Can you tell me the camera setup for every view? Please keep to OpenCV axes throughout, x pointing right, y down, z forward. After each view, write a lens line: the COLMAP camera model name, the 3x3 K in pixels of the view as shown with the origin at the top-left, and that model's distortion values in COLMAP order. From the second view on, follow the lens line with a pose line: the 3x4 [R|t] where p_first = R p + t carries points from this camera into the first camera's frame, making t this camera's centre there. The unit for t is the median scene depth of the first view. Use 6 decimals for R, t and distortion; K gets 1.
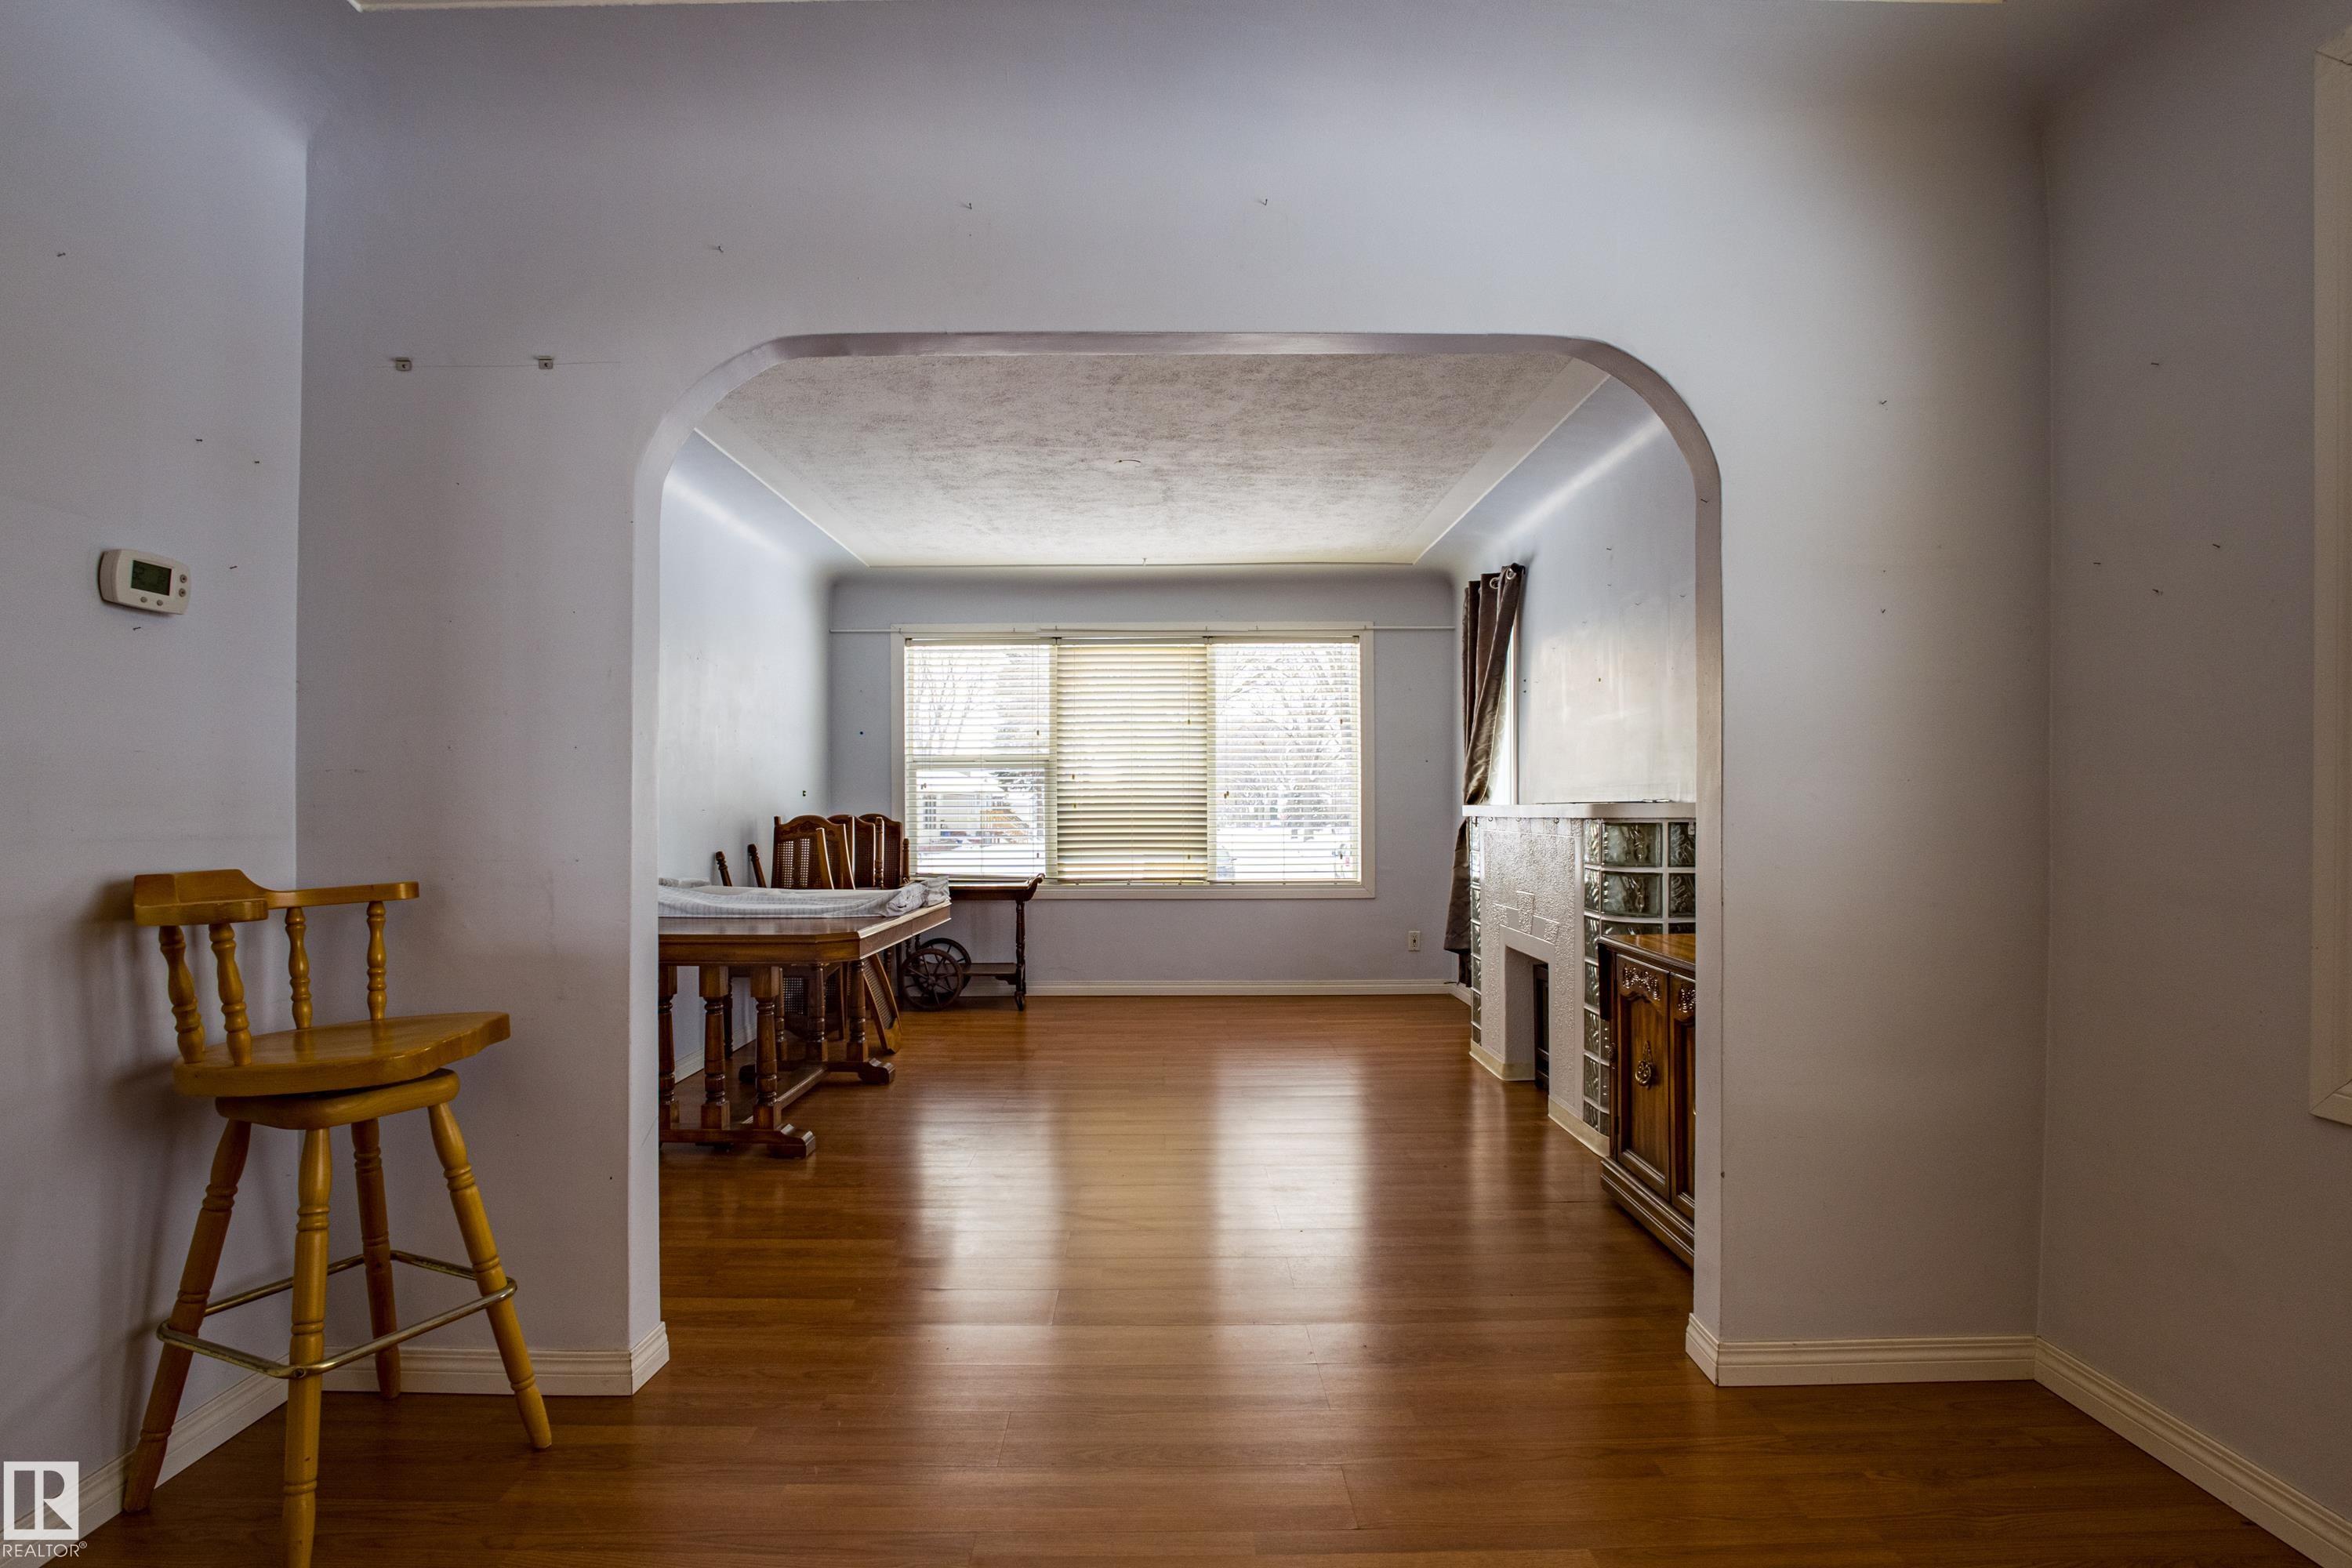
lens RADIAL K [[1244.2, 0, 1139.5], [0, 1244.2, 802.9], [0, 0, 1]] dist [-0.063552, 0.001342]
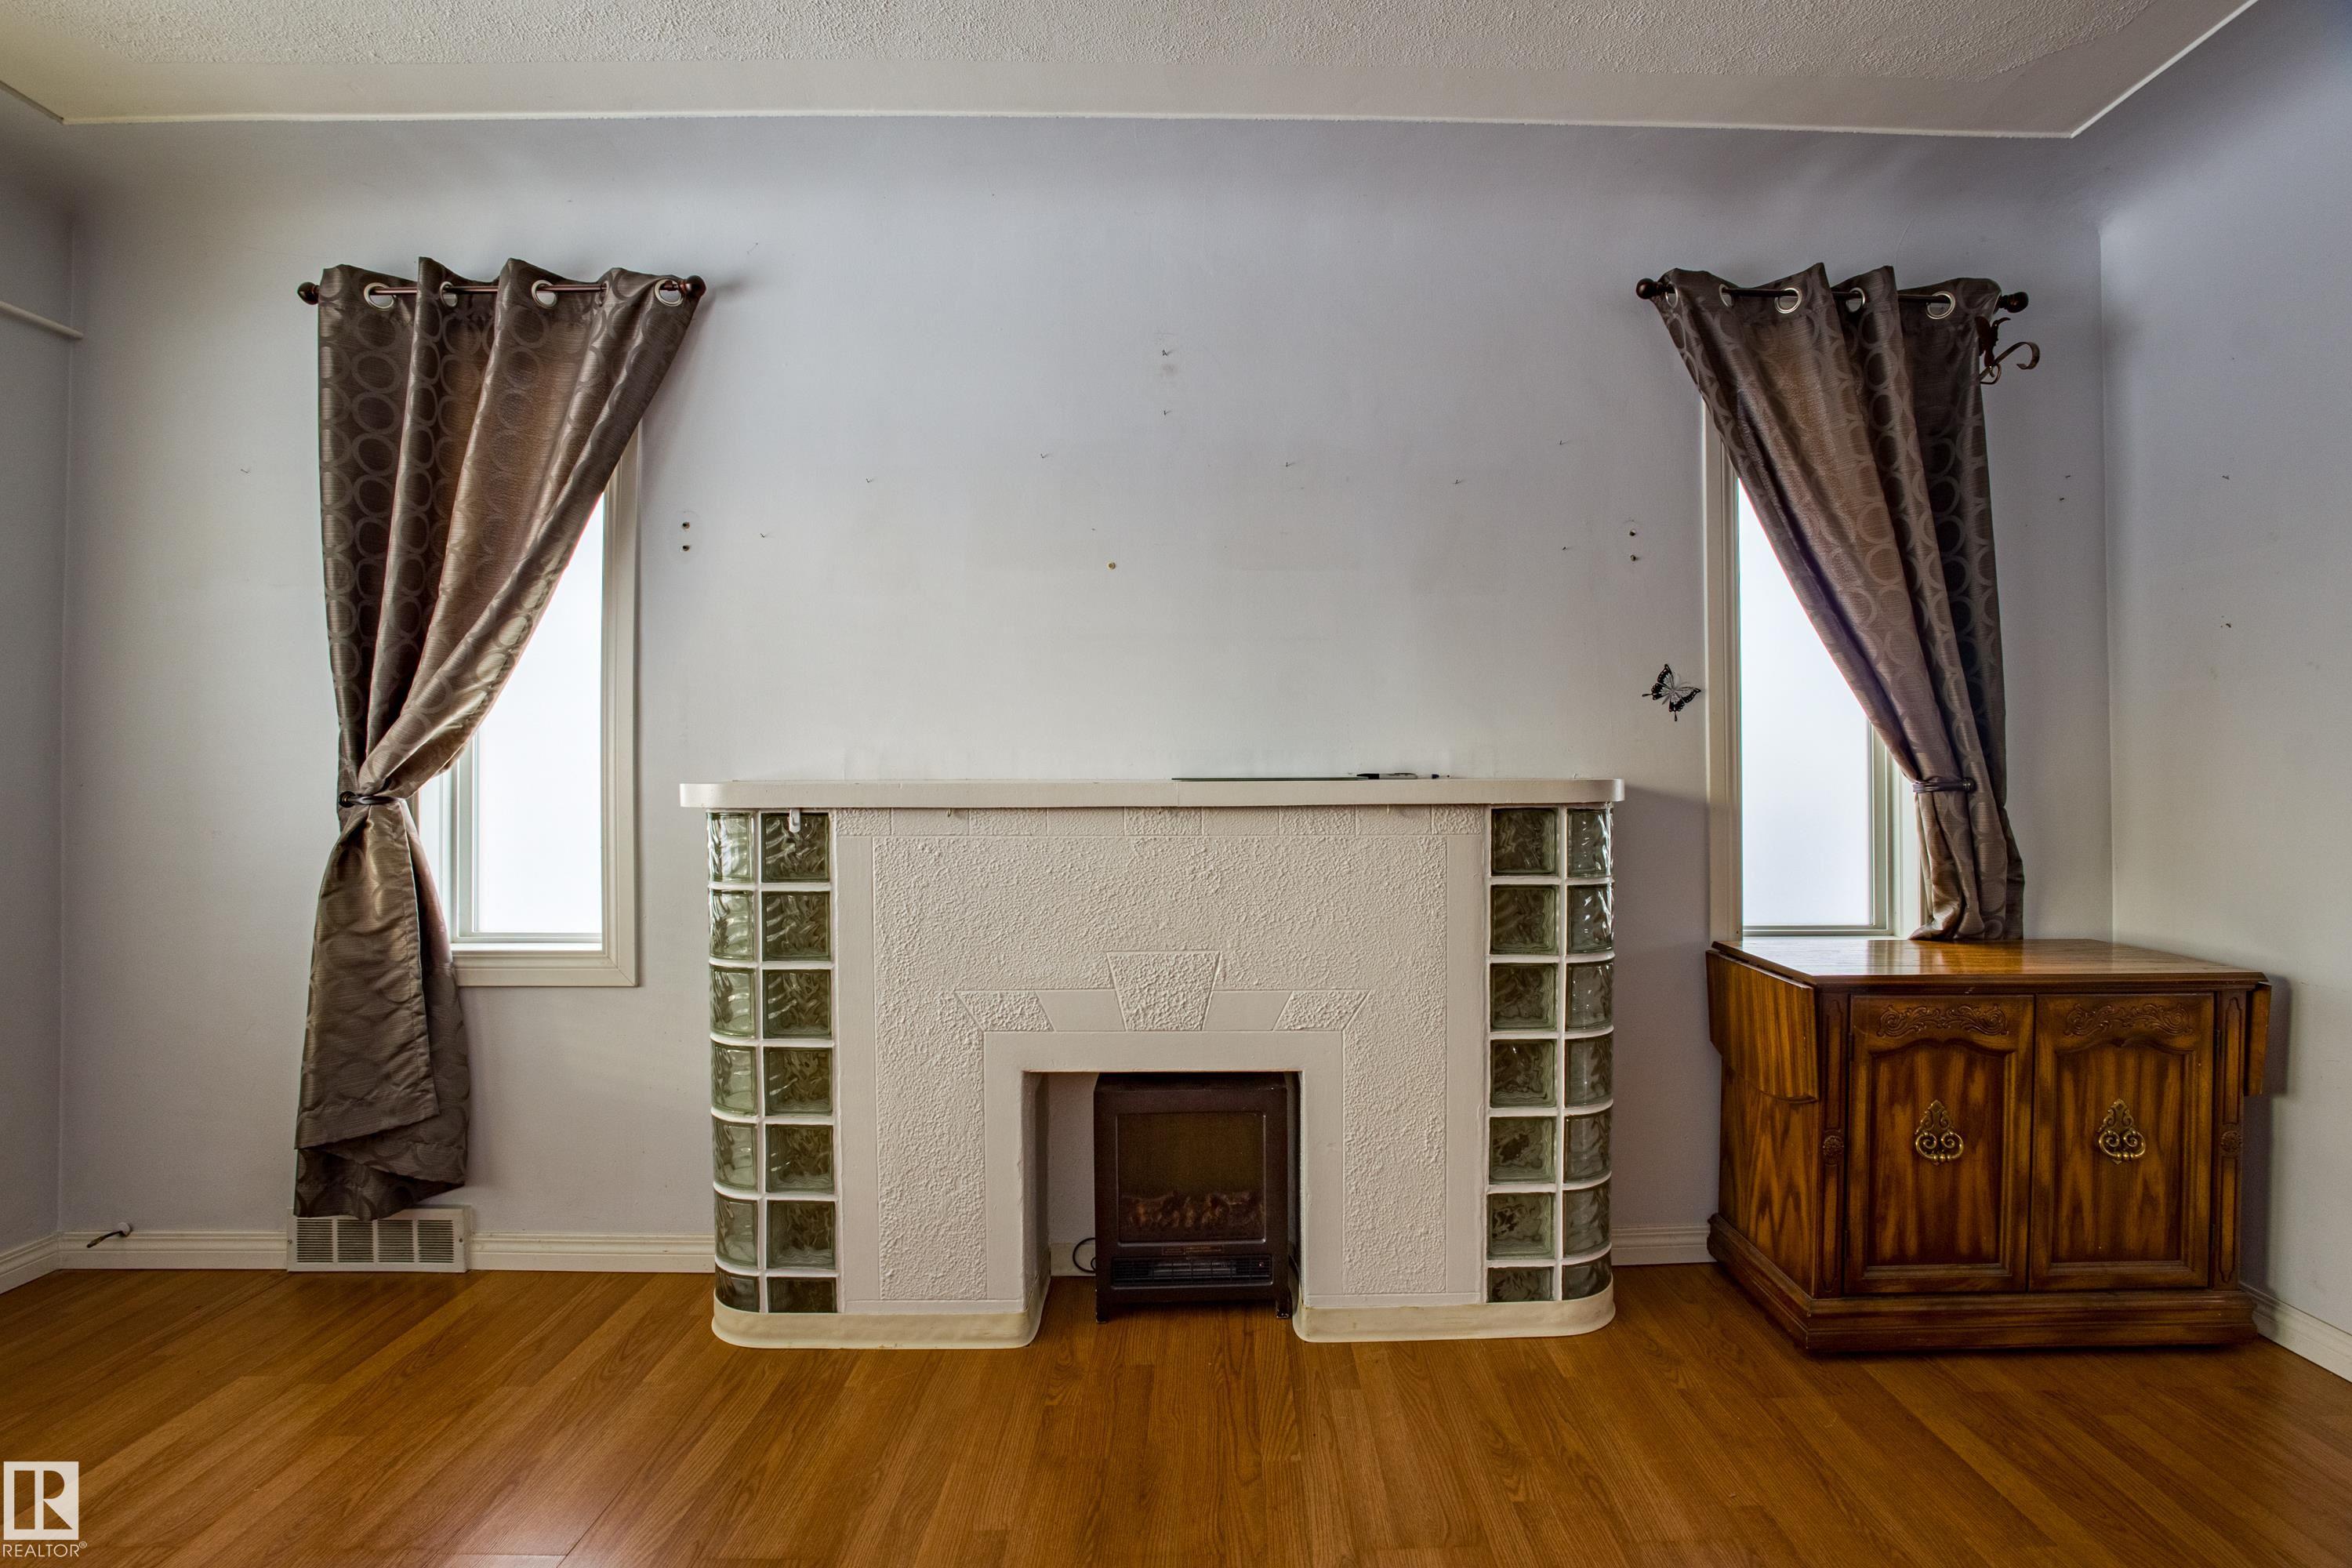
lens RADIAL K [[1102.3, 0, 1258.3], [0, 1102.3, 770.0], [0, 0, 1]] dist [-0.056343, 0.020078]
pose [[-0.044507, 0.007323, 0.998982, -0.119381], [-0.000097, 0.999973, -0.007334, -0.000380], [-0.999009, -0.000423, -0.044505, 0.785254]]
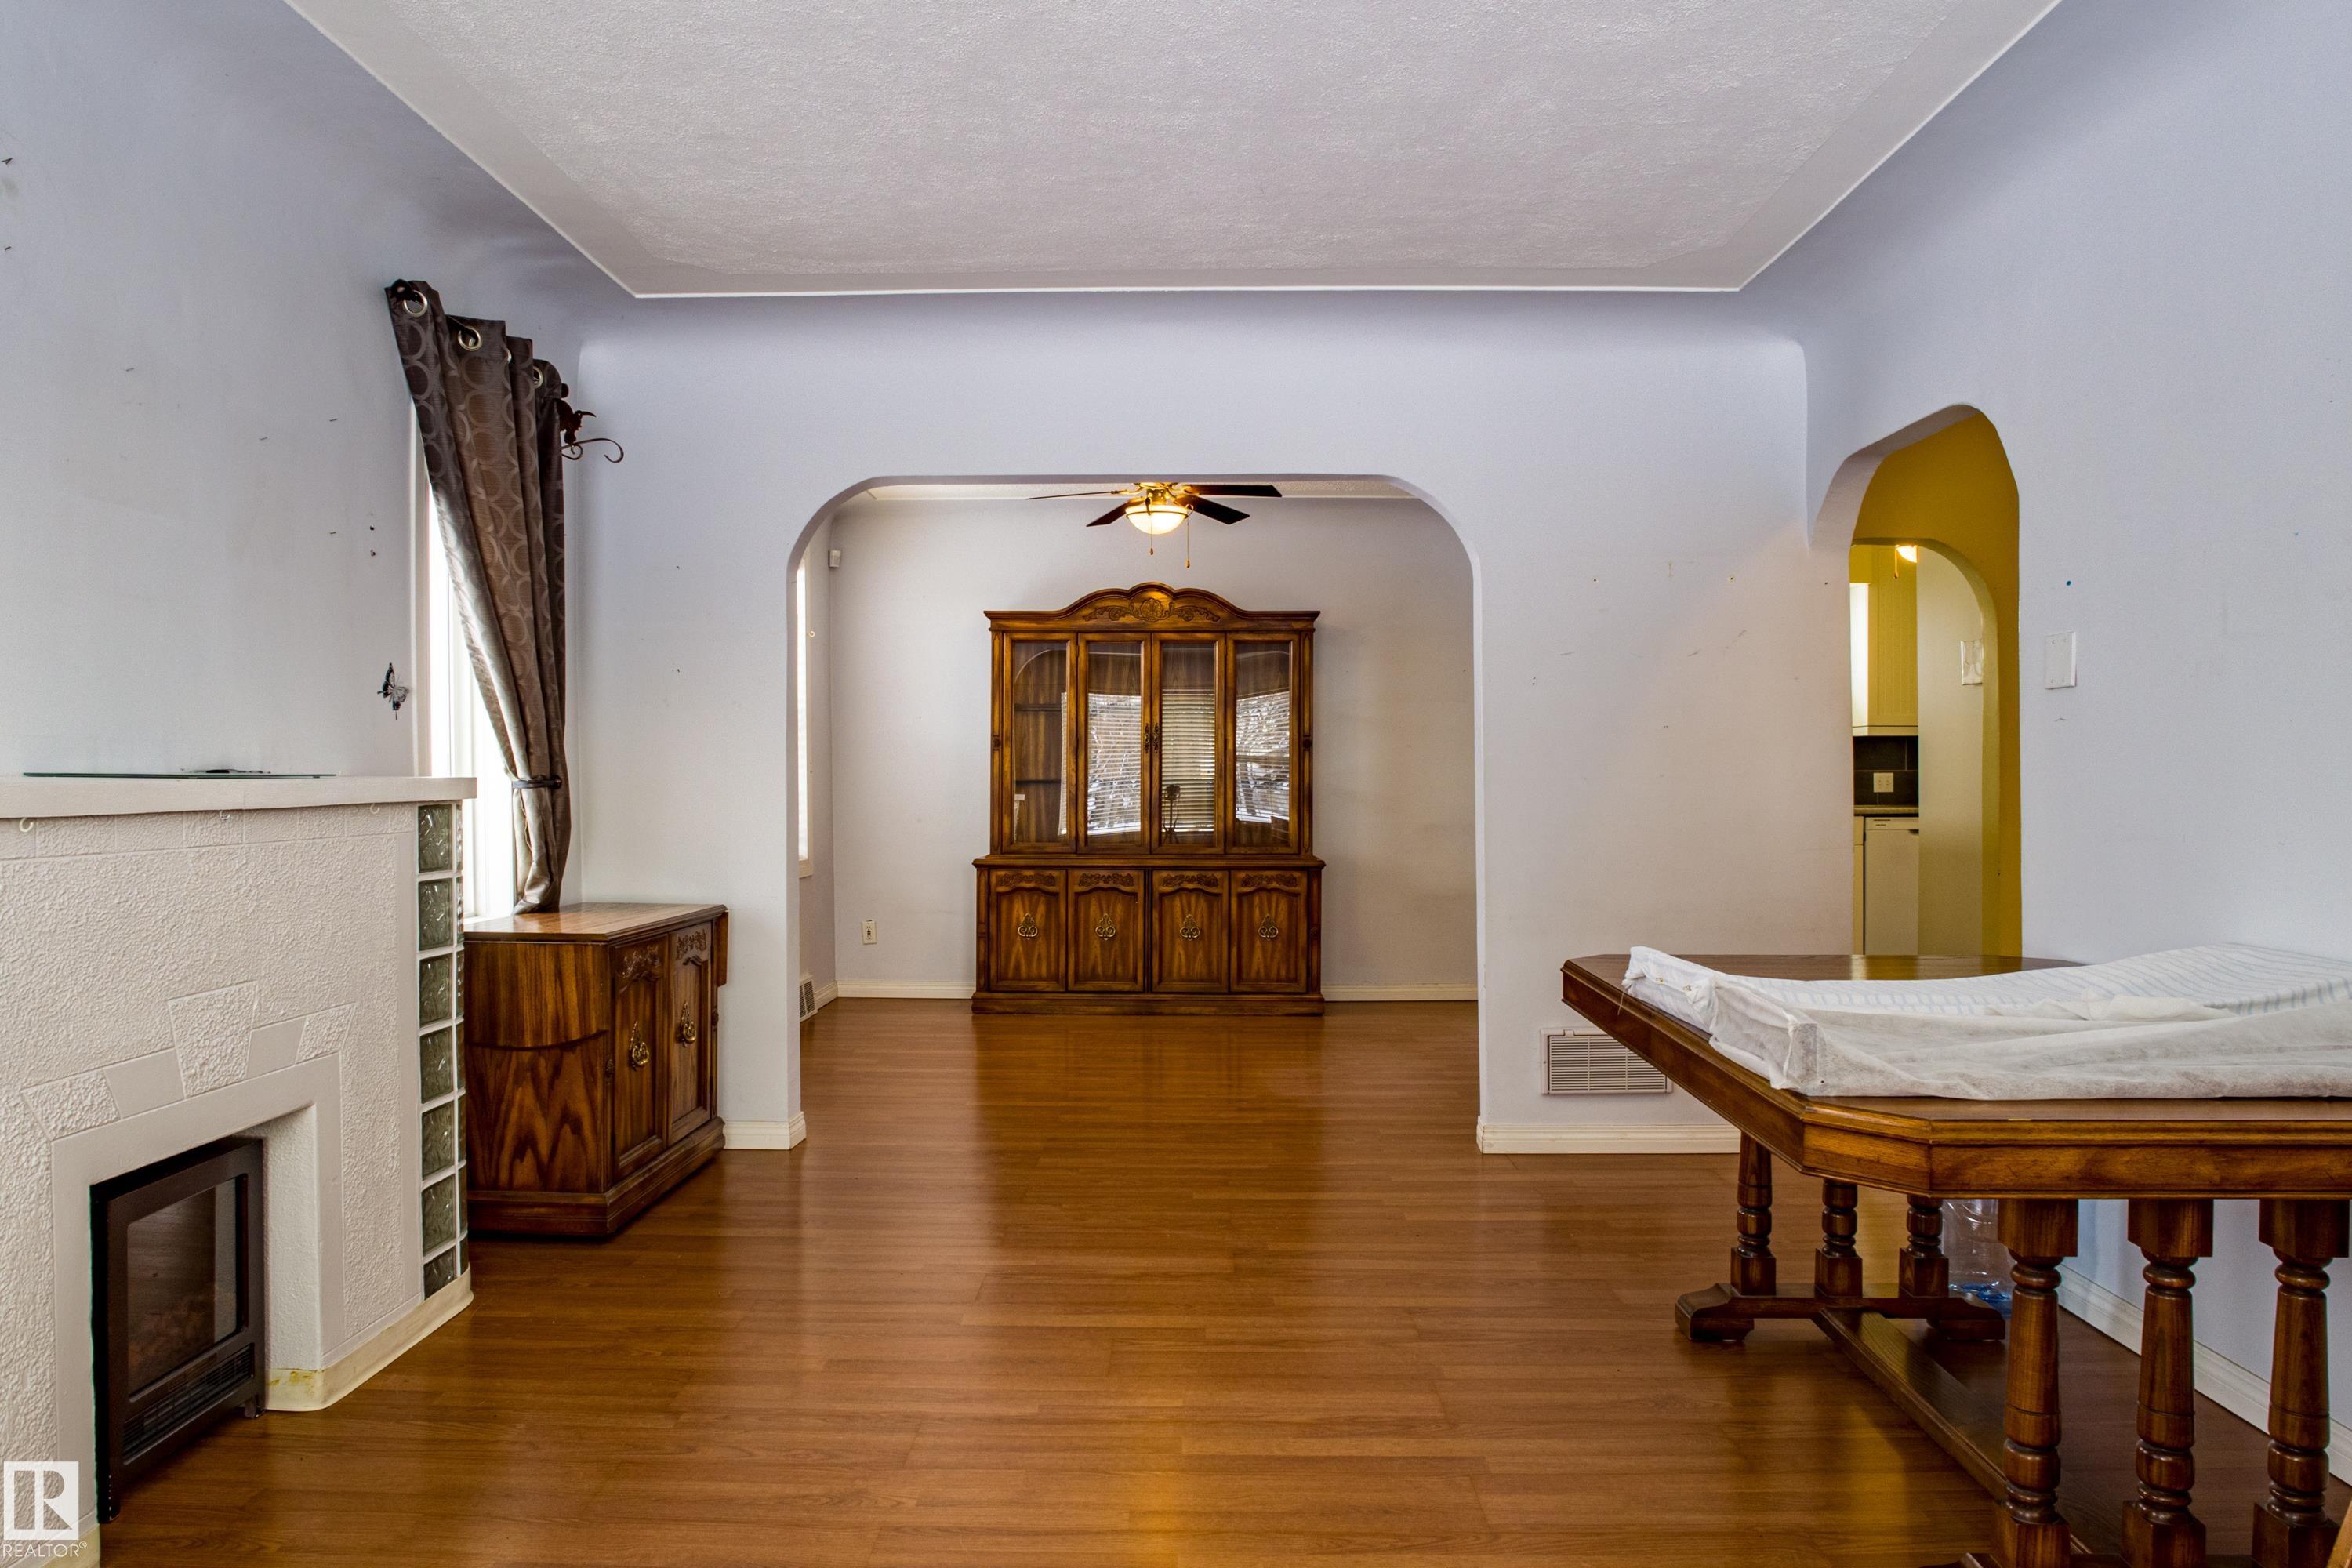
lens RADIAL K [[1514.2, 0, 1126.5], [0, 1514.2, 780.5], [0, 0, 1]] dist [-0.053757, 0.001369]
pose [[-0.999586, 0.003262, 0.028579, -0.005544], [0.003273, 0.999995, 0.000334, 0.002109], [-0.028577, 0.000428, -0.999591, 1.191328]]
